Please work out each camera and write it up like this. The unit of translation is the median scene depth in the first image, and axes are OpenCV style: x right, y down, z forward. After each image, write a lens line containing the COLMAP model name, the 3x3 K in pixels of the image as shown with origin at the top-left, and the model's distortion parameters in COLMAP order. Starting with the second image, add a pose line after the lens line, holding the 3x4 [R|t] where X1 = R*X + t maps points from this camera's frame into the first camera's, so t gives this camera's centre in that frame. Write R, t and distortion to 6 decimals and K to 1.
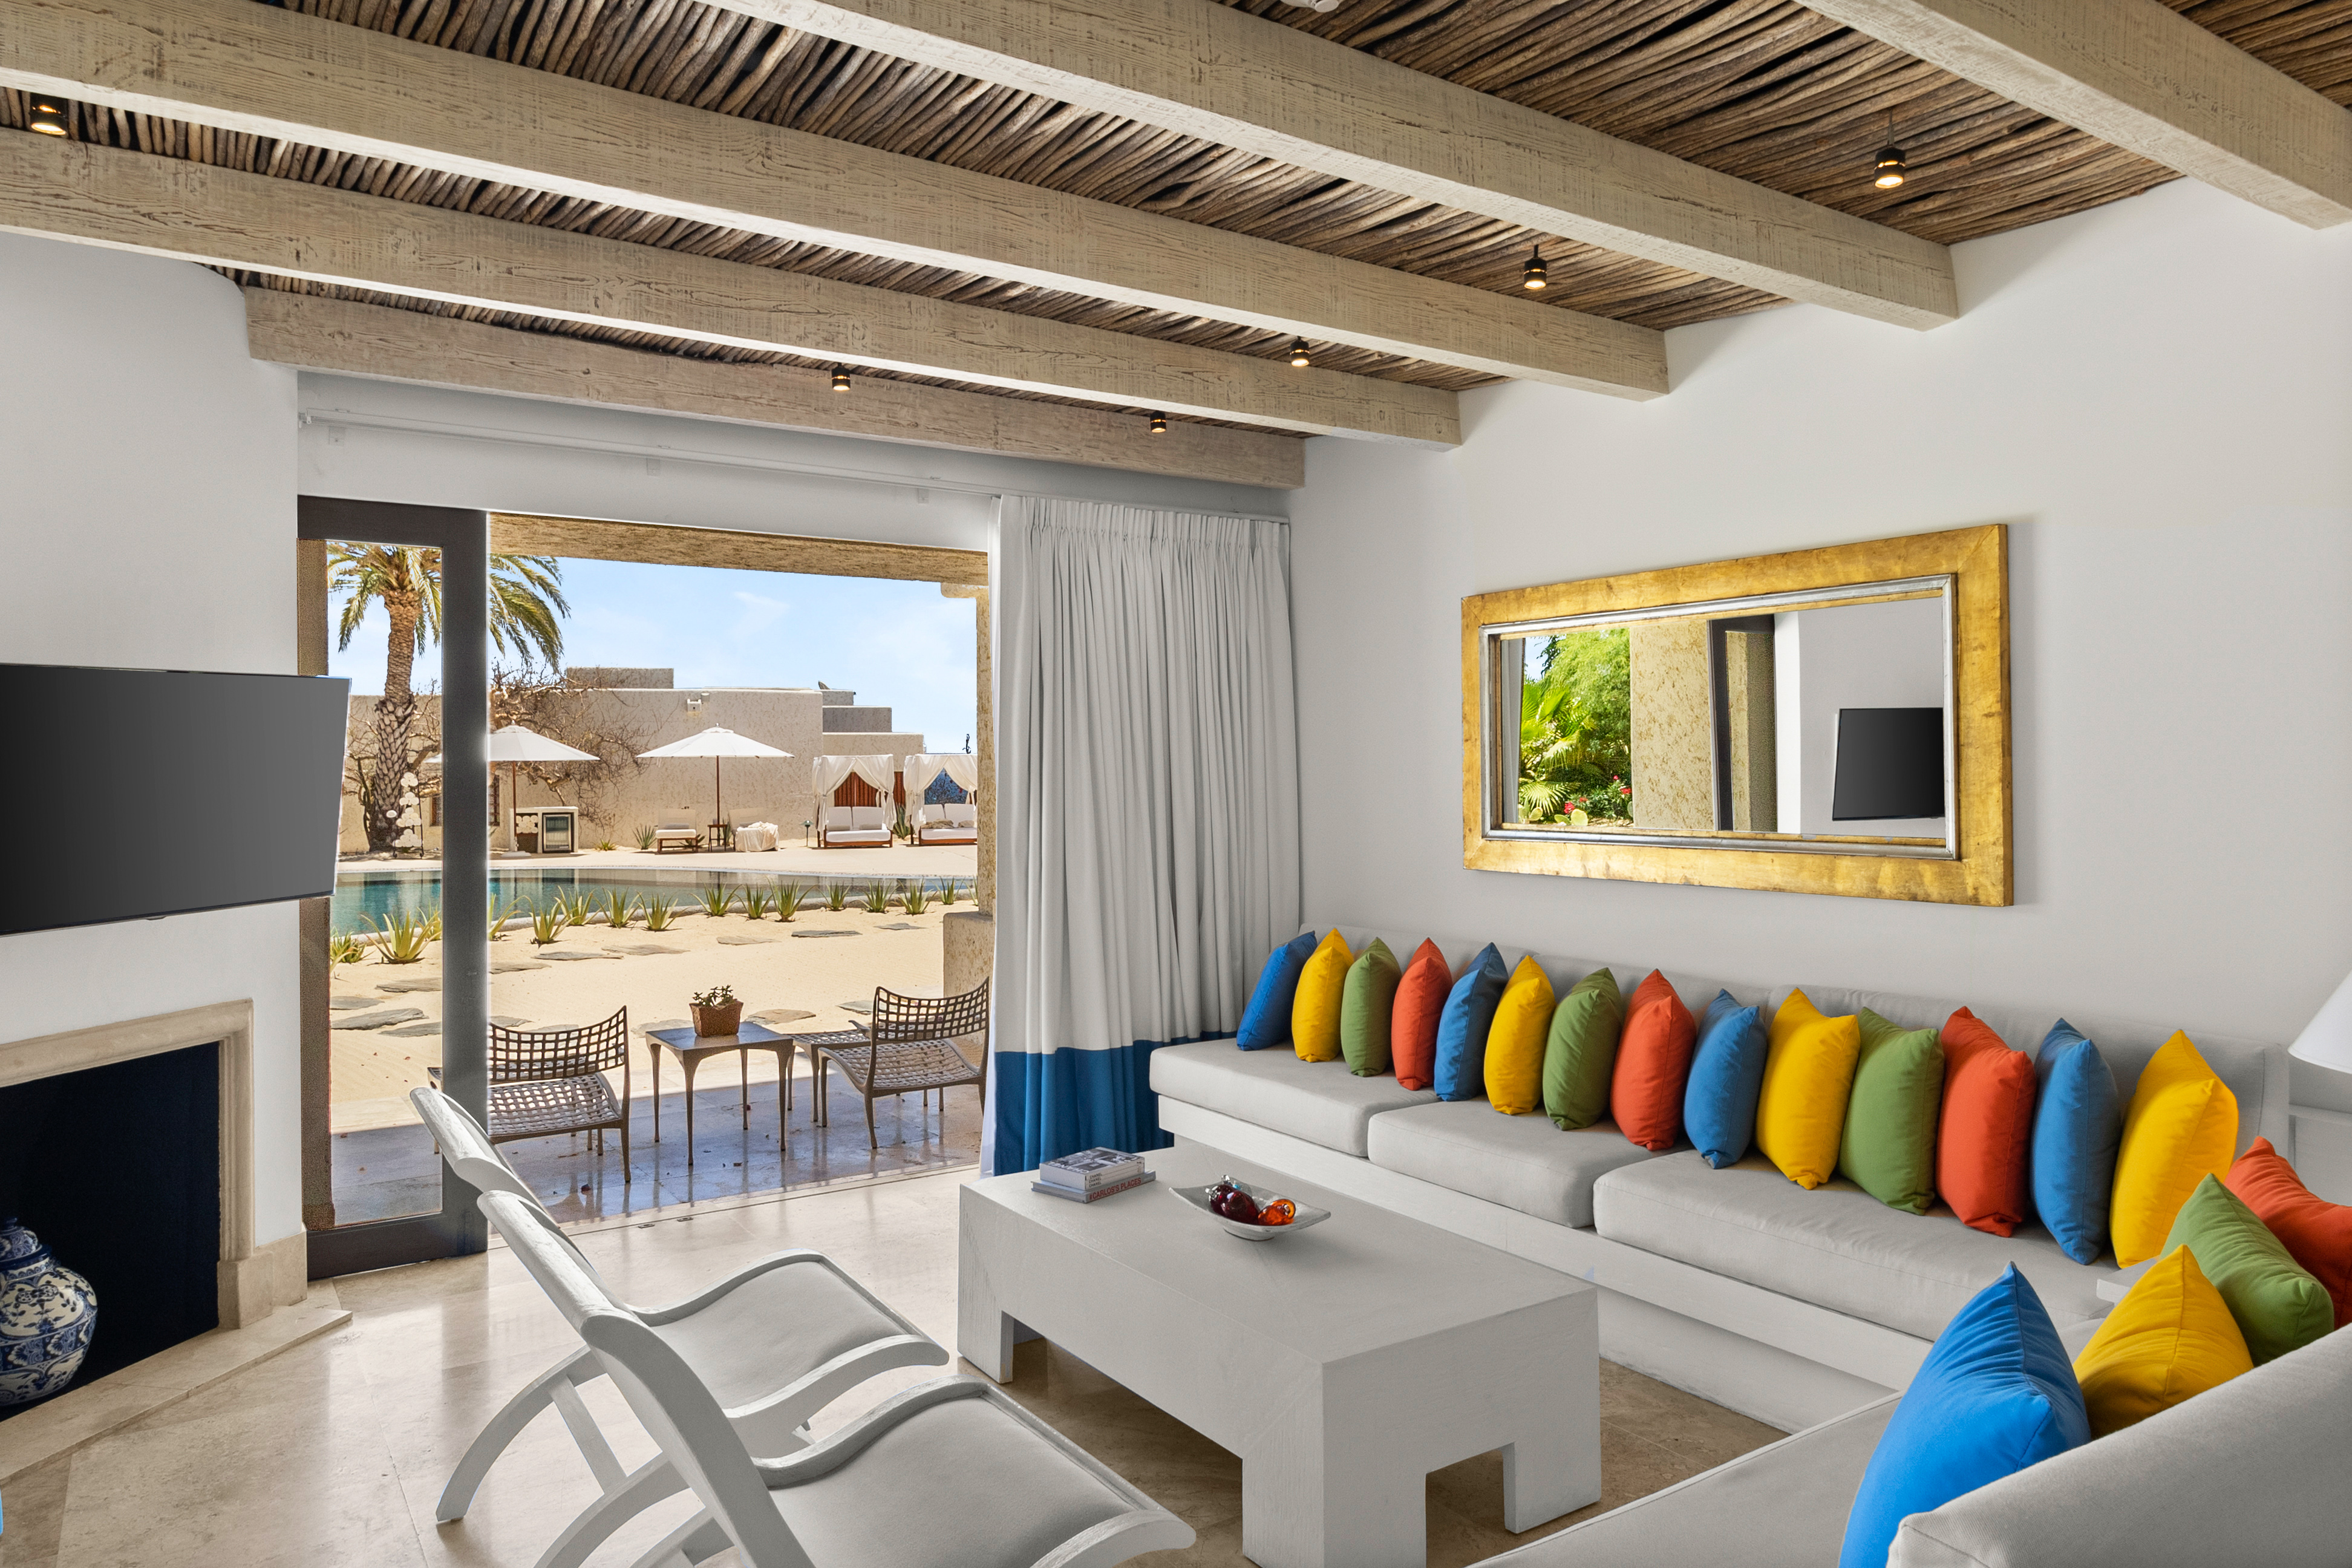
lens RADIAL K [[1518.0, 0, 1176.0], [0, 1518.0, 784.0], [0, 0, 1]] dist [-0.006762, -0.001349]
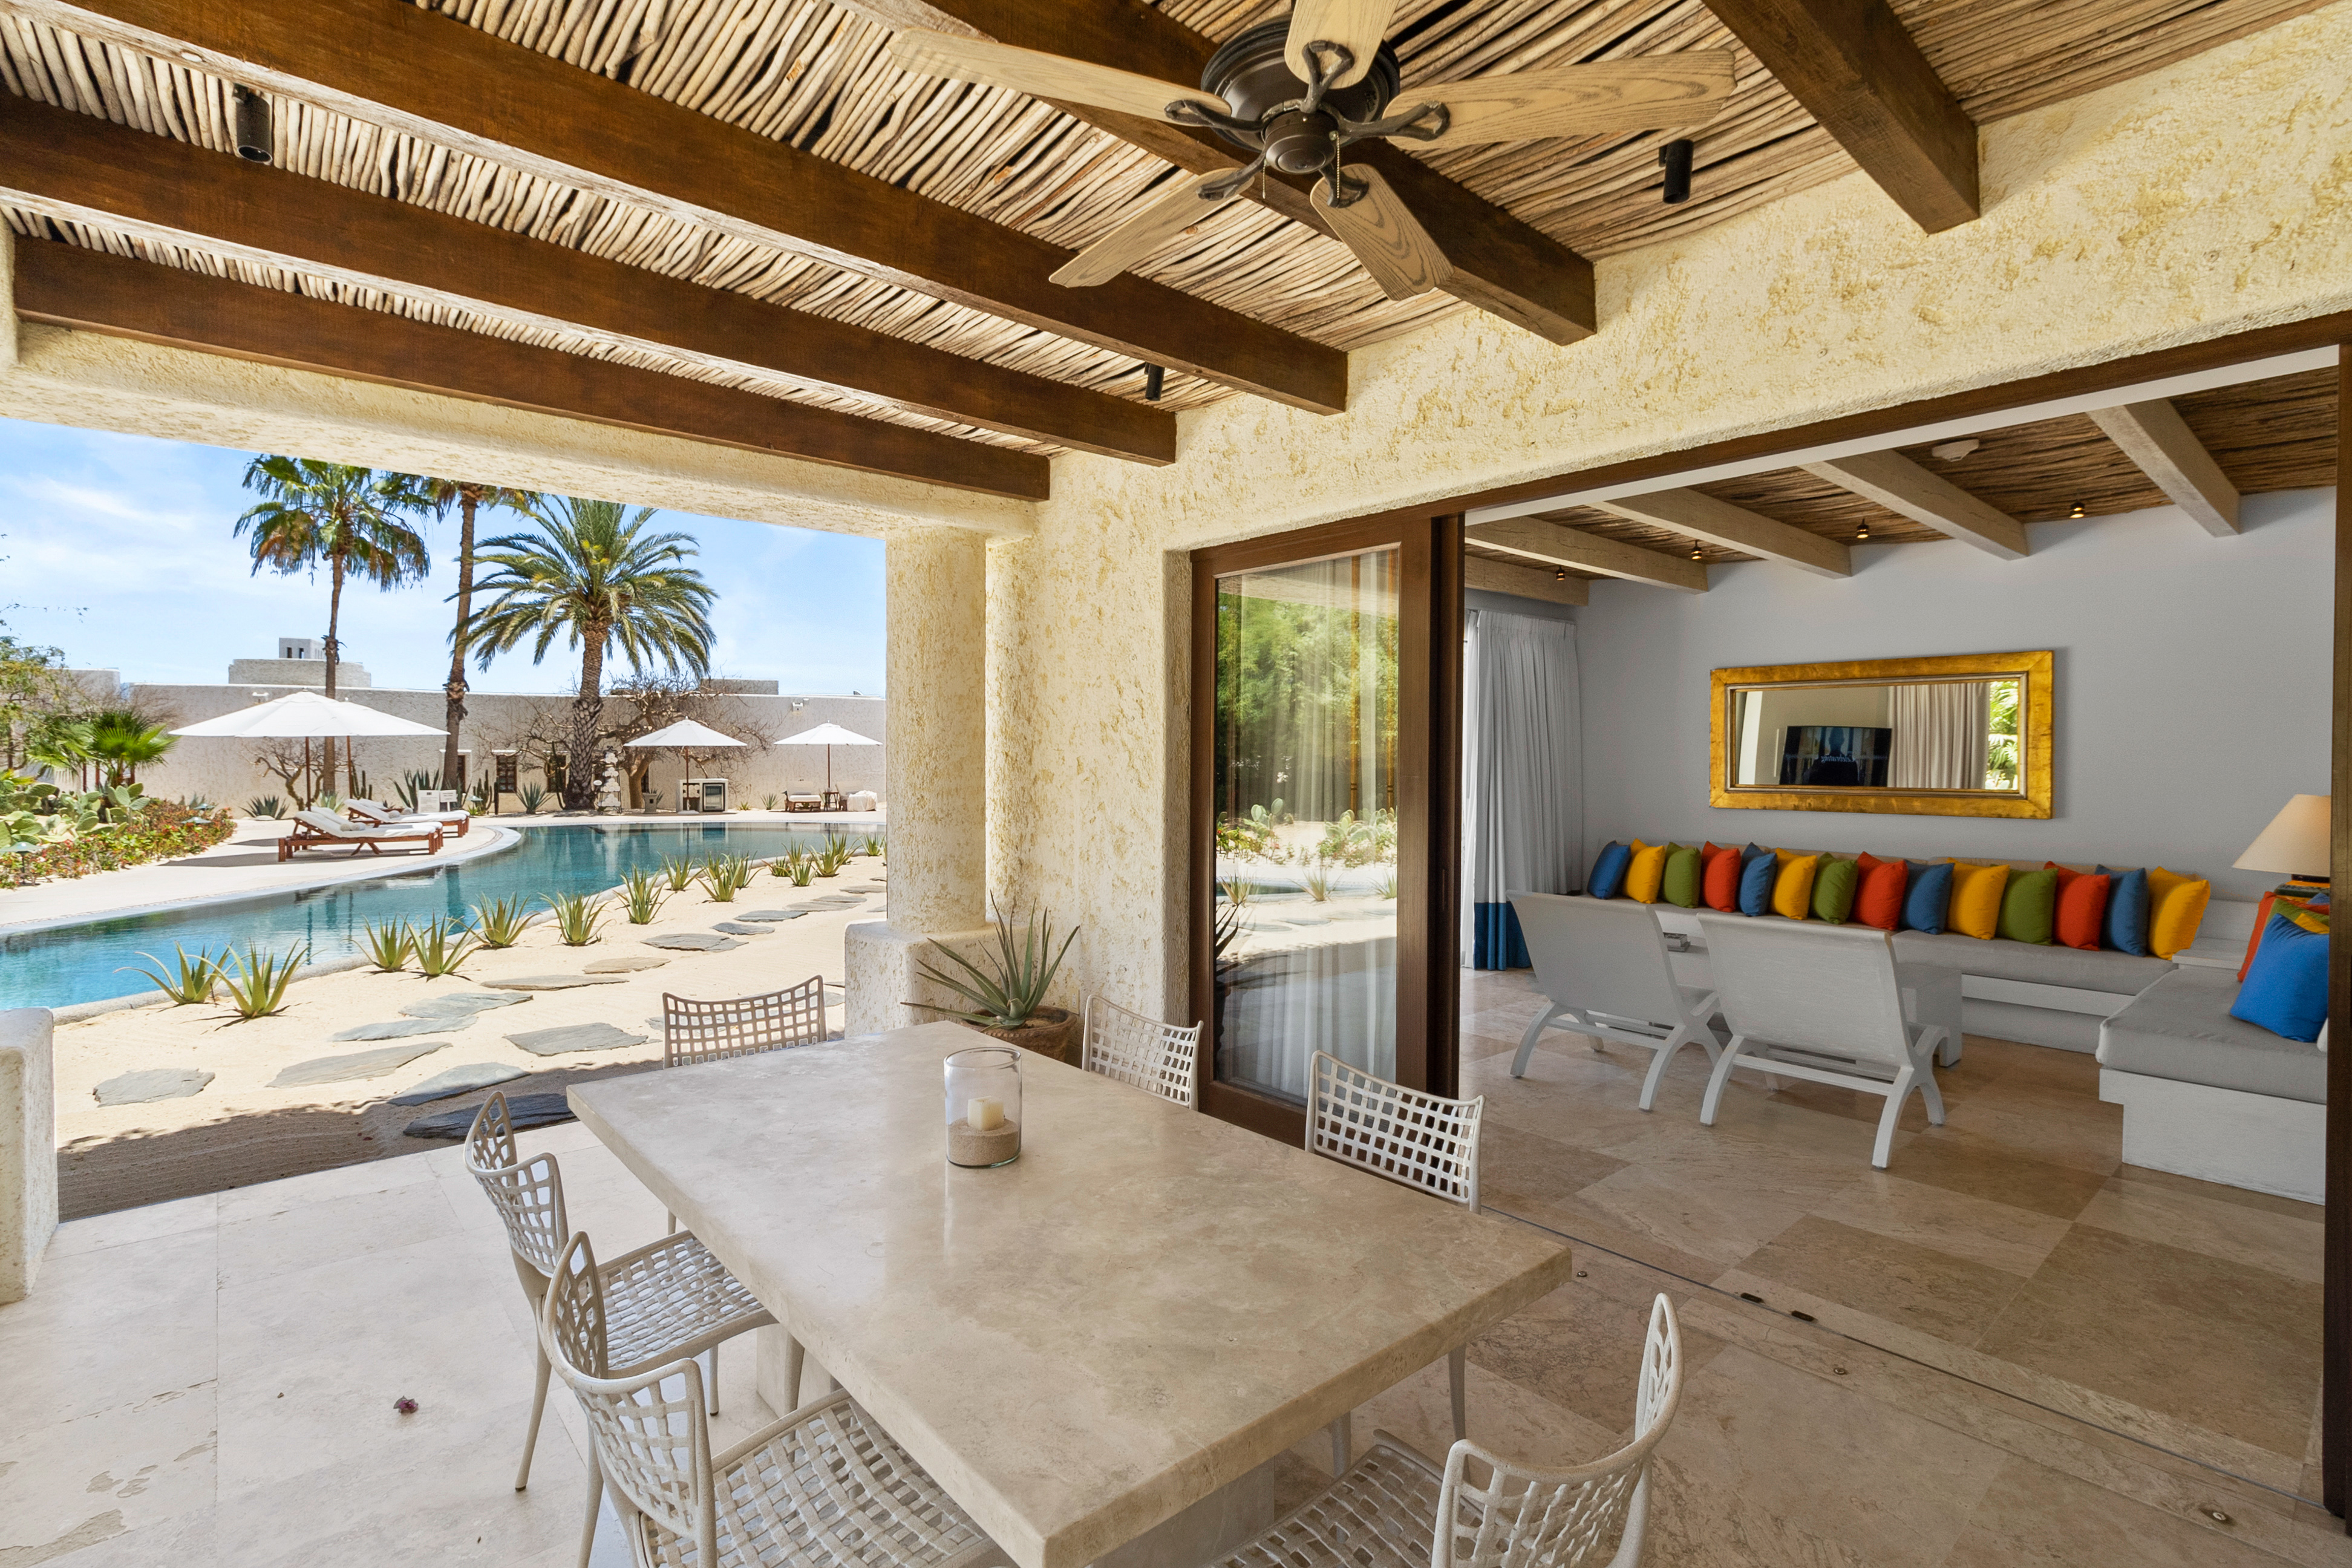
lens RADIAL K [[1088.5, 0, 1177.8], [0, 1088.5, 769.8], [0, 0, 1]] dist [0.001366, -0.000104]
pose [[0.990620, 0.009615, 0.136308, -0.128584], [-0.009765, 0.999952, 0.000430, 0.002418], [-0.136297, -0.001757, 0.990666, -0.056944]]
